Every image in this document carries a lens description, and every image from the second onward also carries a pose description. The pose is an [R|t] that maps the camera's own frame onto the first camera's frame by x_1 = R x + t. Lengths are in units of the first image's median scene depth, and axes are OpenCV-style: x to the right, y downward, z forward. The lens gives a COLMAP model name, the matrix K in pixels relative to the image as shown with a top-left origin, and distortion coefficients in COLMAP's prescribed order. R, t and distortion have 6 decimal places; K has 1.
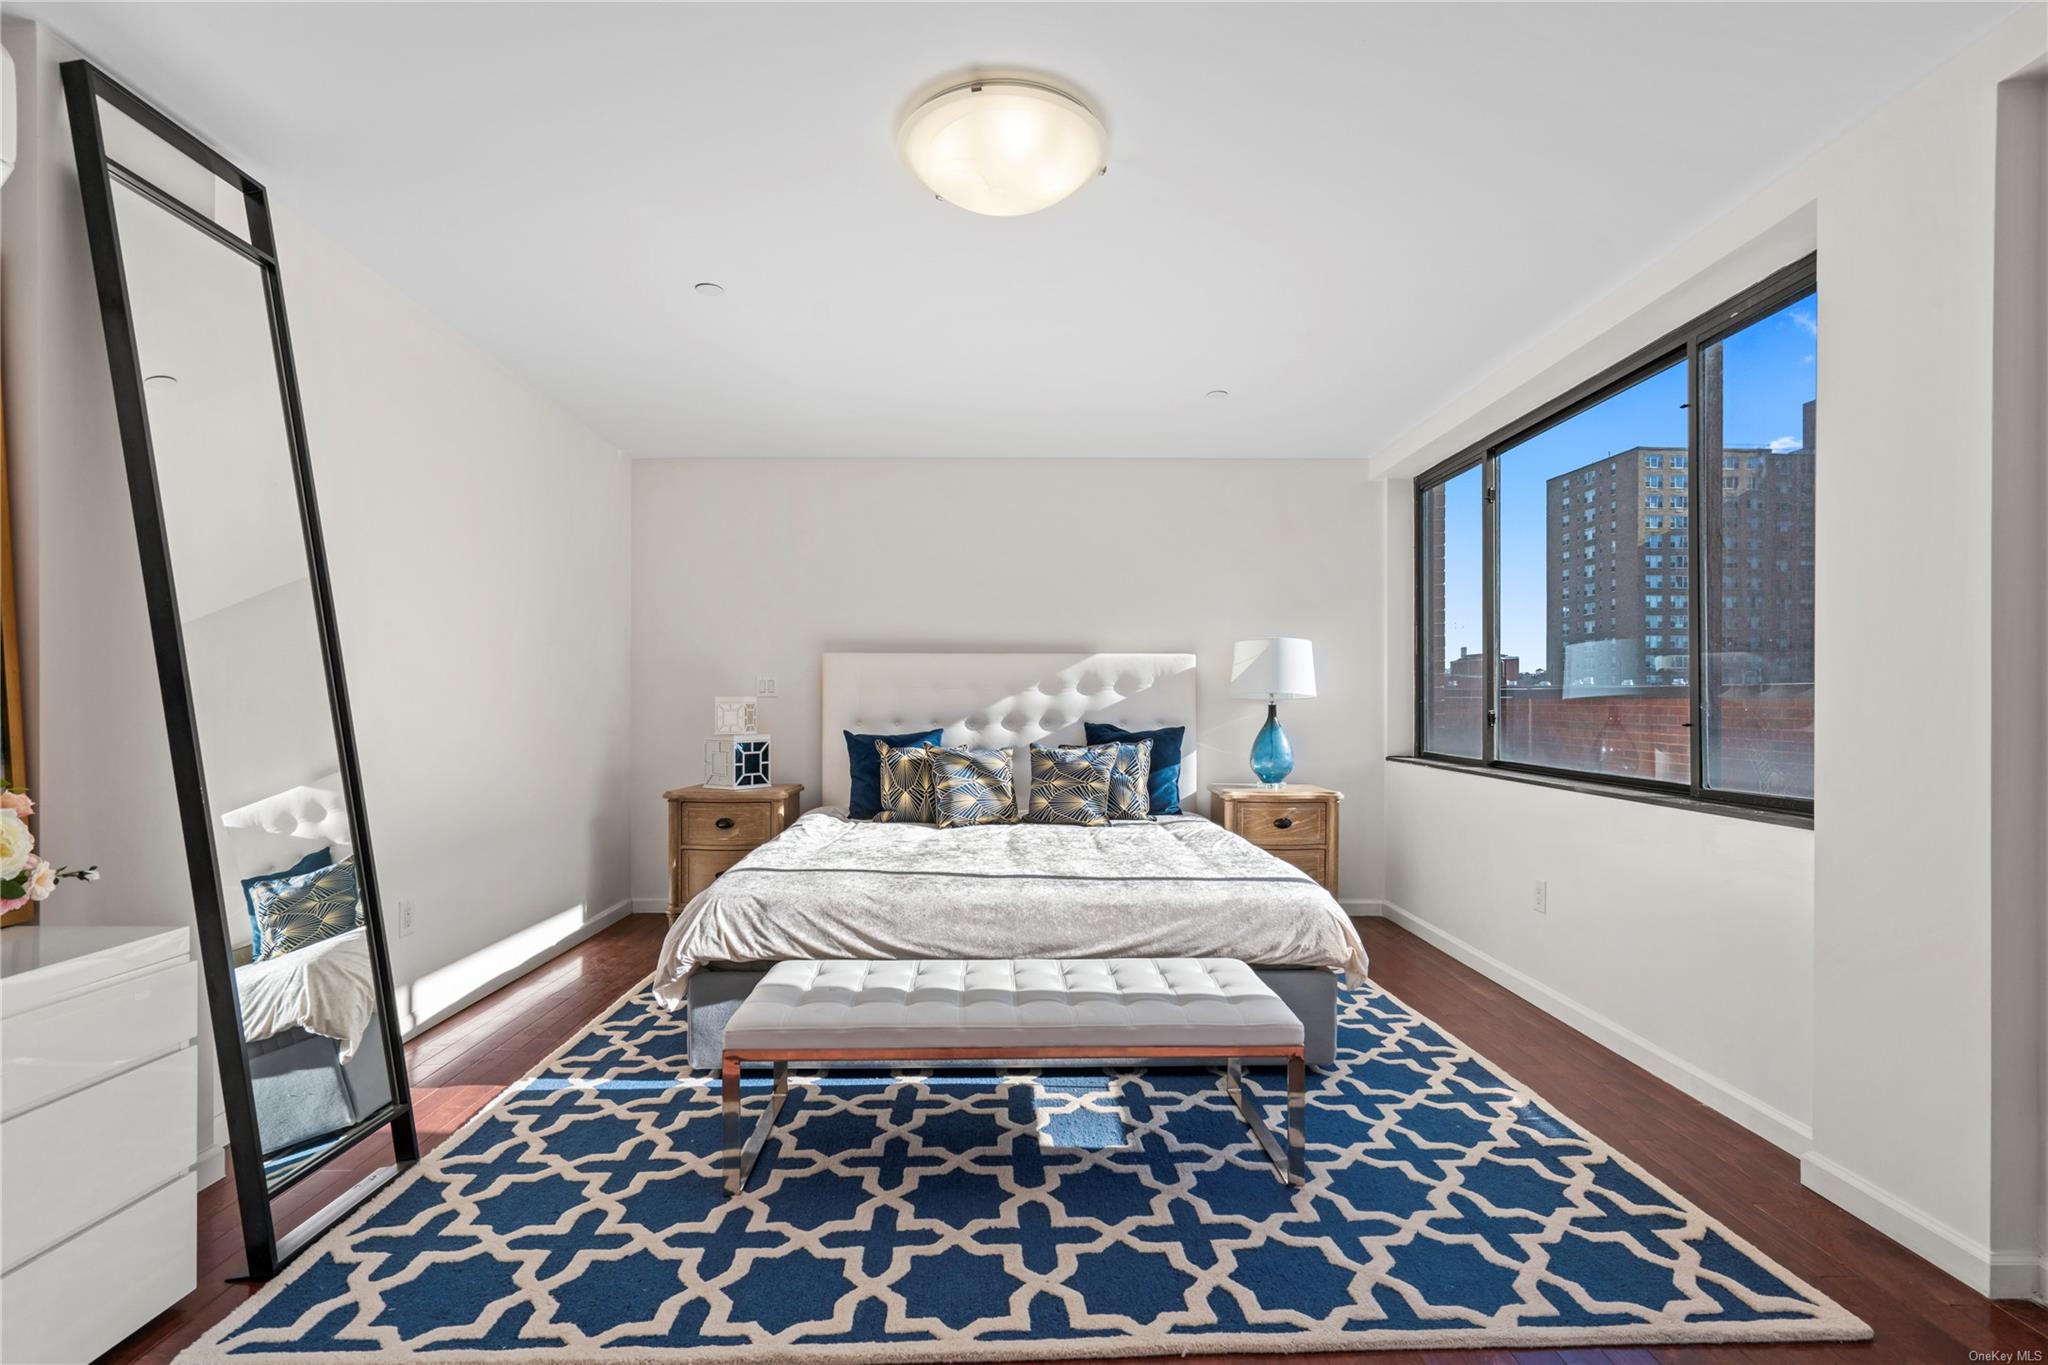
lens RADIAL K [[923.3, 0, 1032.9], [0, 923.3, 704.6], [0, 0, 1]] dist [-0.008749, 0.003457]
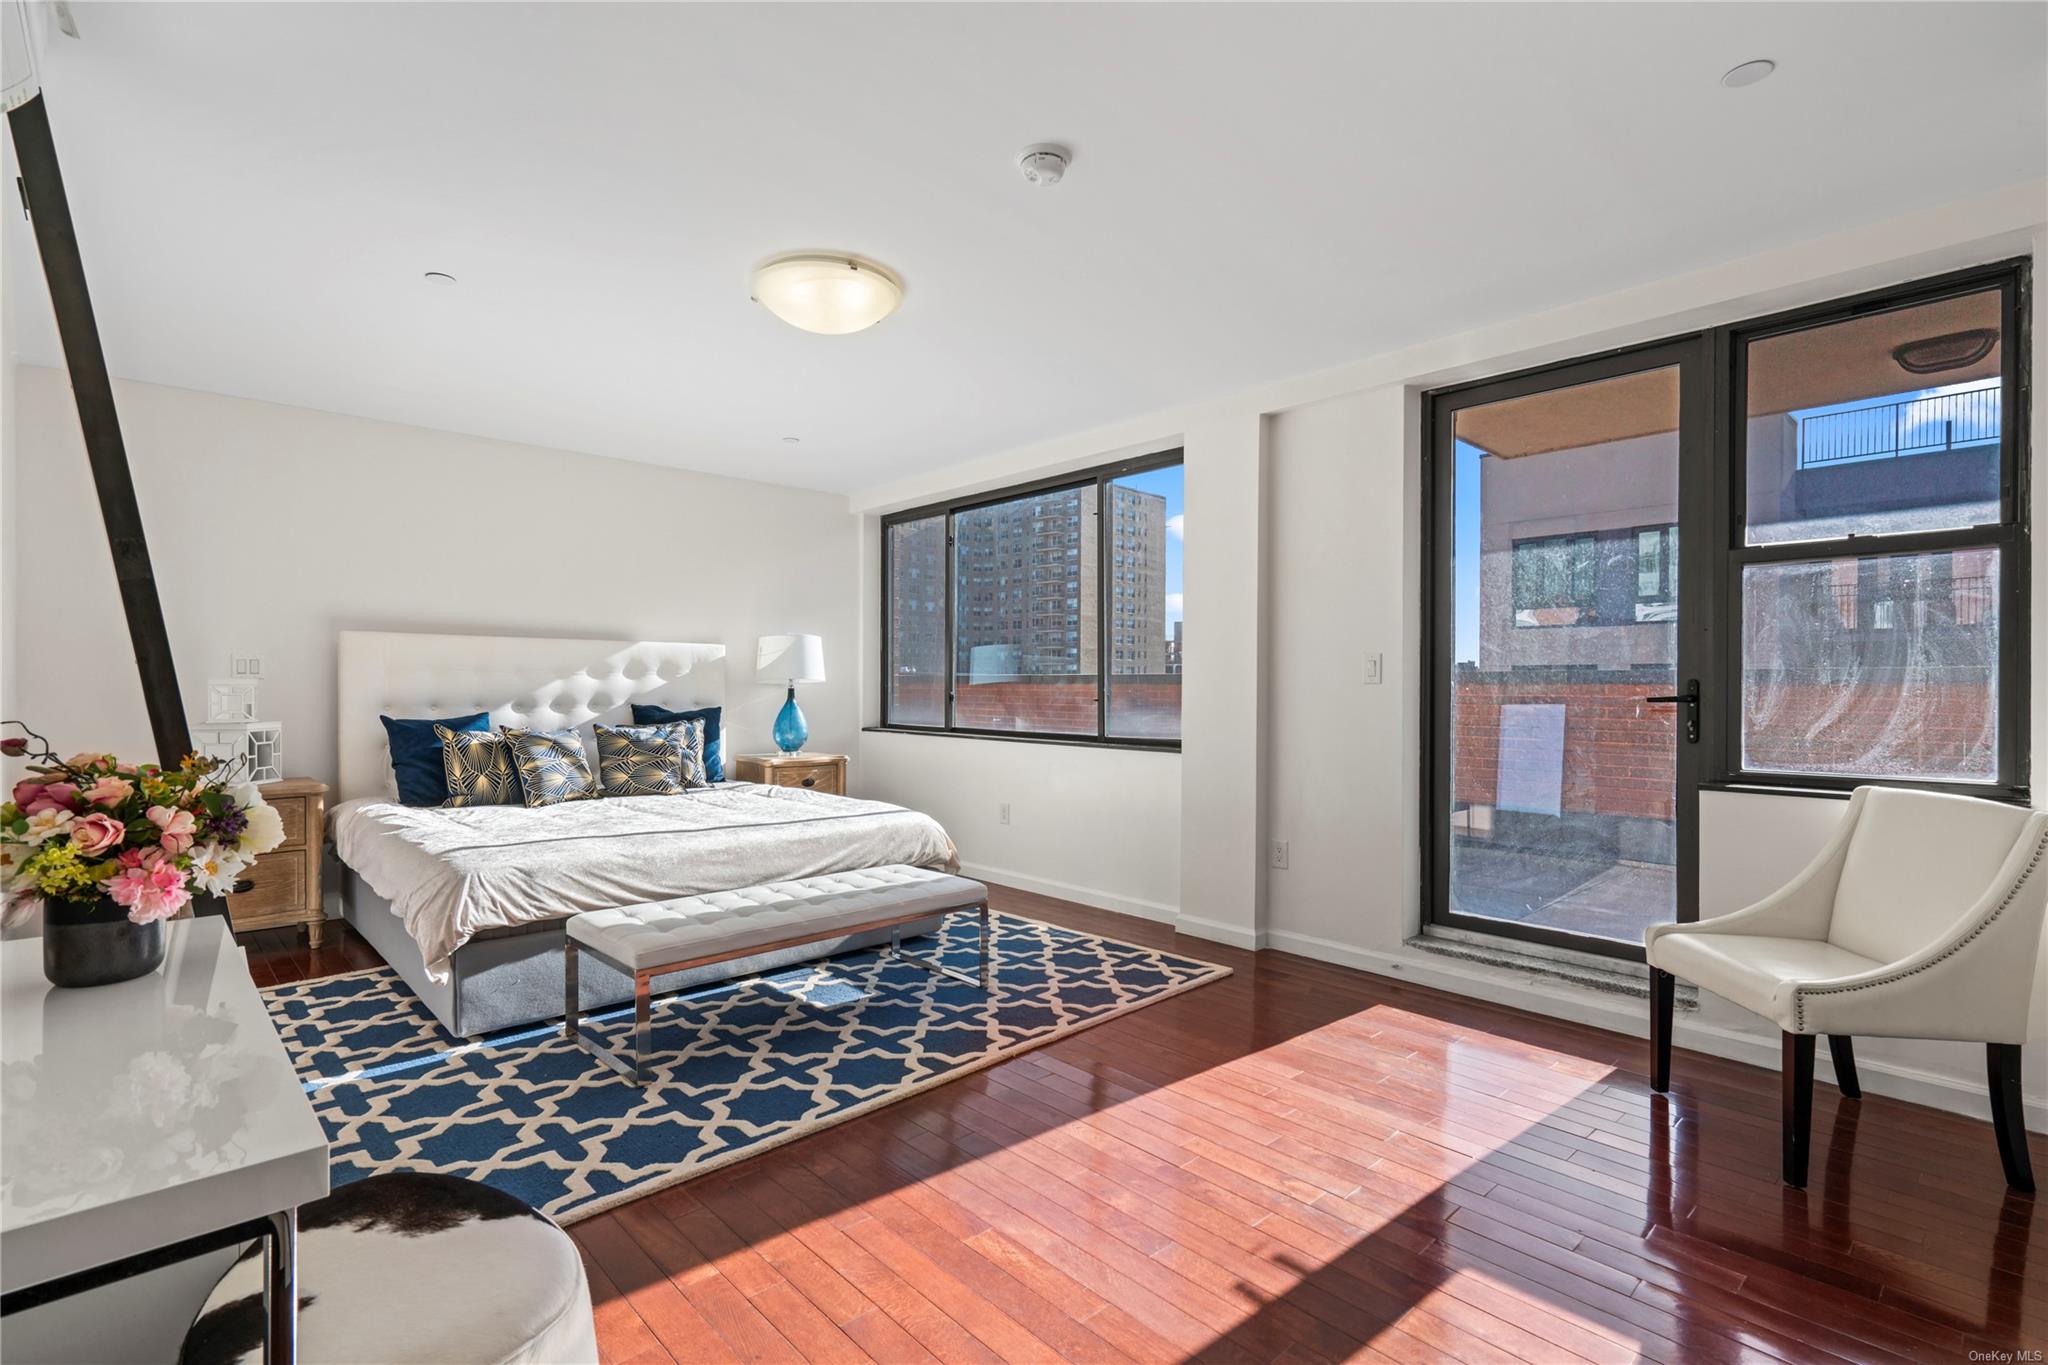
lens RADIAL K [[923.3, 0, 1012.9], [0, 923.3, 690.4], [0, 0, 1]] dist [-0.008749, 0.003457]
pose [[0.740618, -0.000493, 0.671927, -0.634045], [-0.000695, 0.999999, 0.001499, 0.002192], [-0.671926, -0.001577, 0.740616, -0.191585]]
